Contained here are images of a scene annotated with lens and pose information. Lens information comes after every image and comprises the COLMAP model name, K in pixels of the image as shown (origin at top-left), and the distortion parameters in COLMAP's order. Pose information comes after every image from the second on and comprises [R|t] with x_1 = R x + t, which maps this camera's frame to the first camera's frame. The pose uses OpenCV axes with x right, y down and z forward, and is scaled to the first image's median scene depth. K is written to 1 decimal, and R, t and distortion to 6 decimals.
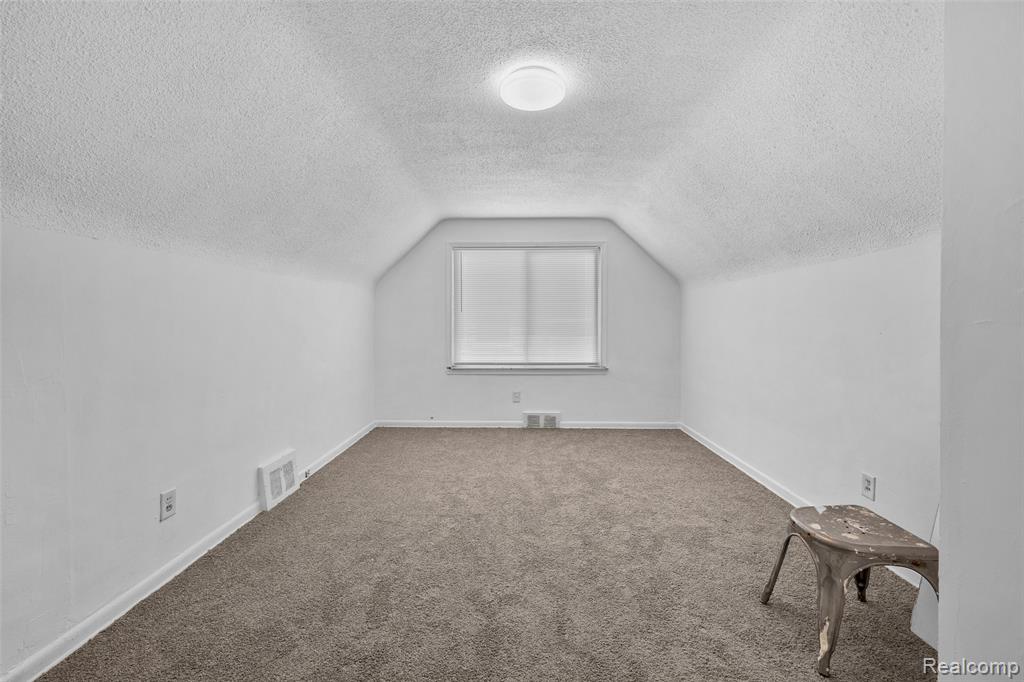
lens RADIAL K [[415.0, 0, 510.4], [0, 415.0, 322.8], [0, 0, 1]] dist [-0.001381, -0.000131]
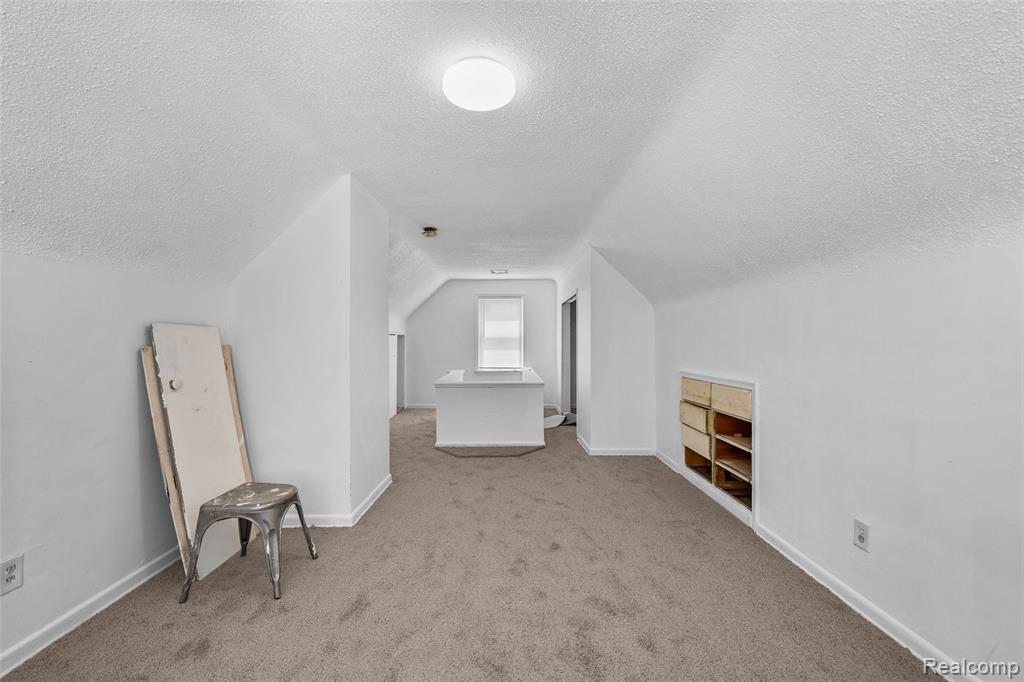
lens RADIAL K [[415.0, 0, 512.0], [0, 415.0, 342.5], [0, 0, 1]] dist [-0.001381, -0.000131]
pose [[-0.999619, -0.000184, -0.027610, 0.006089], [-0.000130, 0.999998, -0.001963, -0.003396], [0.027611, -0.001959, -0.999617, 0.822783]]
